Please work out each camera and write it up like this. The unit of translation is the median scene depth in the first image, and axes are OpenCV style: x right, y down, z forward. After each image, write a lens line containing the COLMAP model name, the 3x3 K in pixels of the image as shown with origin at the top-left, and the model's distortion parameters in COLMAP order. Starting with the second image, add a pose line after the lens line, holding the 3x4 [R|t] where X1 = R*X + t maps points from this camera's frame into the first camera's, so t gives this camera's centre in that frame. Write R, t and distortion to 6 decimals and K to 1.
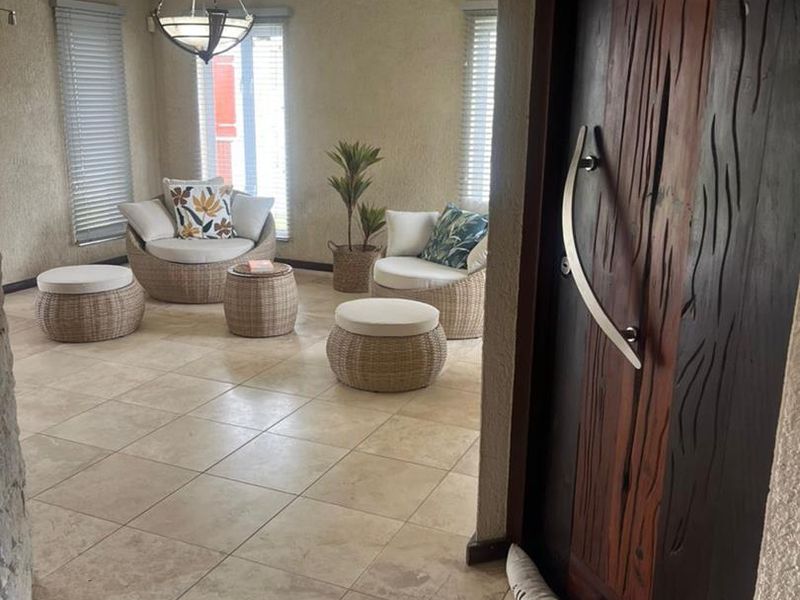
lens RADIAL K [[835.7, 0, 399.3], [0, 835.7, 302.2], [0, 0, 1]] dist [0.058770, 0.000000]
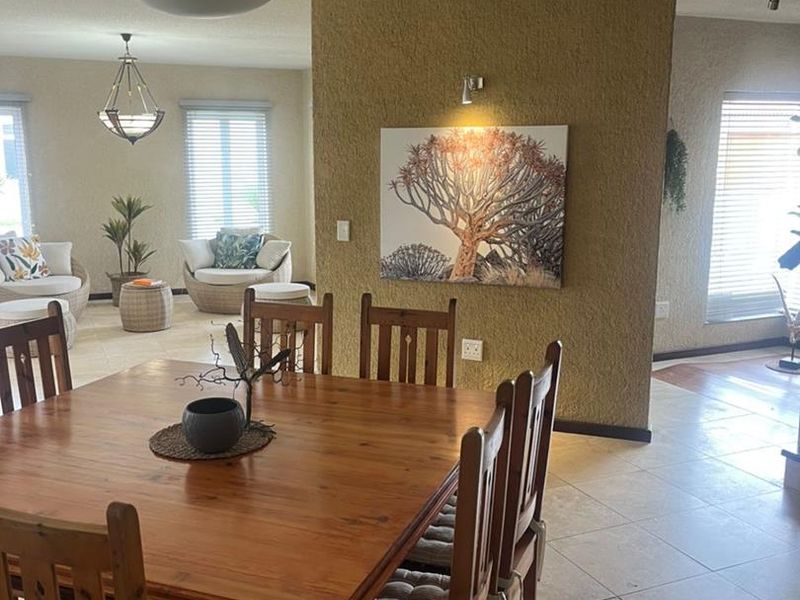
lens RADIAL K [[835.7, 0, 399.4], [0, 835.7, 299.2], [0, 0, 1]] dist [0.058770, 0.000000]
pose [[0.657678, -0.141910, 0.739811, -0.805680], [0.193368, 0.980991, 0.016273, 0.038320], [-0.728058, 0.132353, 0.672617, -0.230456]]
